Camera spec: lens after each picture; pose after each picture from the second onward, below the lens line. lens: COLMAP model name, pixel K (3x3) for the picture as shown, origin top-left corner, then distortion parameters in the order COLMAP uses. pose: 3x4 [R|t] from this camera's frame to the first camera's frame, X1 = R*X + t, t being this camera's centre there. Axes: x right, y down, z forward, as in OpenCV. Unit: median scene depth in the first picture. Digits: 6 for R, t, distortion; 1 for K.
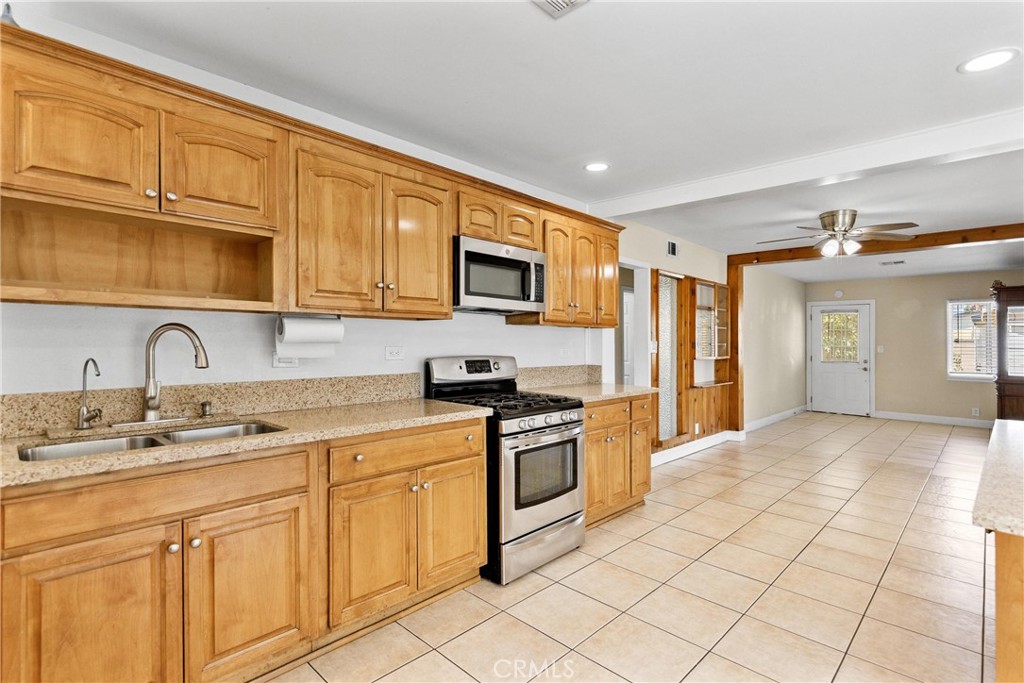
lens RADIAL K [[515.2, 0, 515.7], [0, 515.2, 338.3], [0, 0, 1]] dist [0.022232, 0.001454]
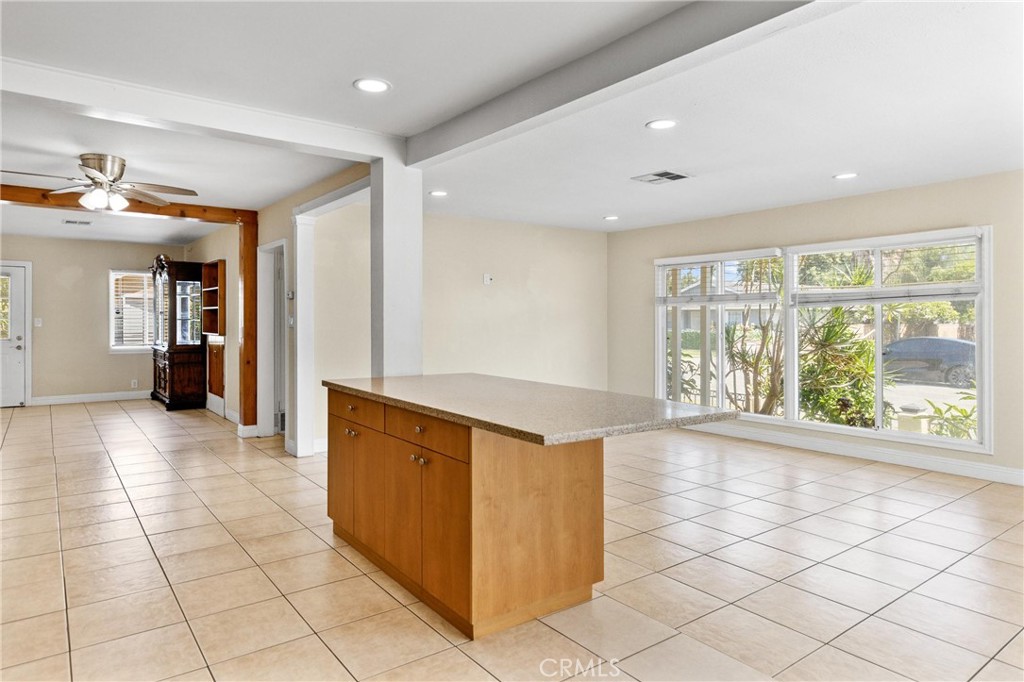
lens RADIAL K [[600.5, 0, 483.6], [0, 600.5, 312.0], [0, 0, 1]] dist [0.007356, 0.000660]
pose [[0.184135, -0.000924, 0.982900, -0.274854], [-0.005838, 0.999981, 0.002034, -0.004157], [-0.982884, -0.006113, 0.184126, 0.315803]]
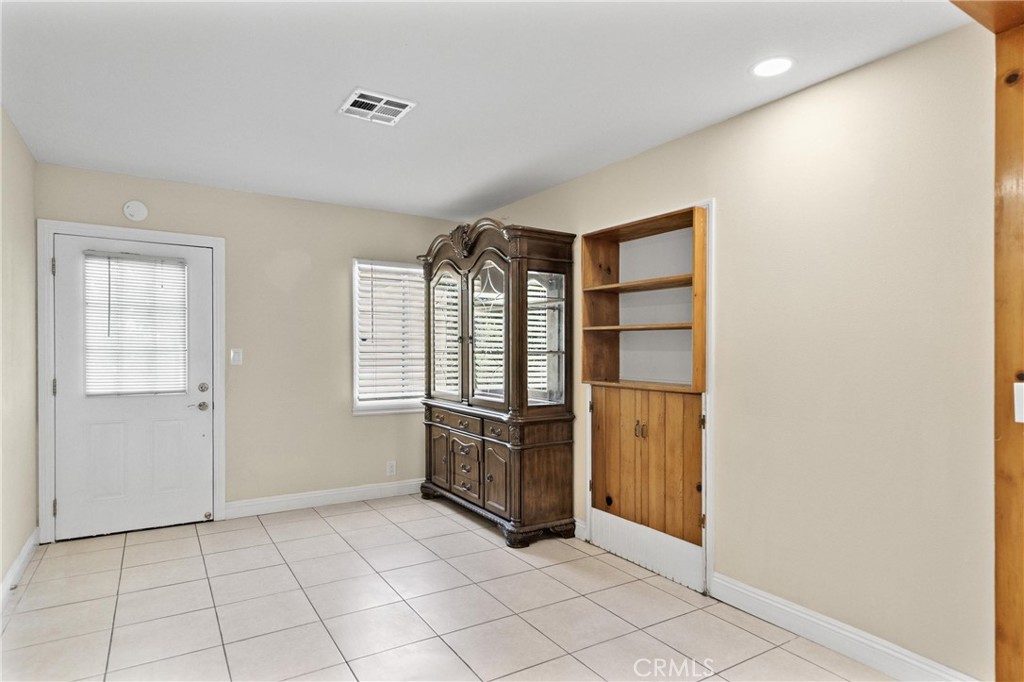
lens RADIAL K [[562.2, 0, 514.6], [0, 562.2, 350.3], [0, 0, 1]] dist [0.007480, 0.000644]
pose [[0.254397, -0.011490, 0.967032, 0.764790], [-0.007290, 0.999878, 0.013798, 0.018743], [-0.967072, -0.010560, 0.254283, 1.627679]]
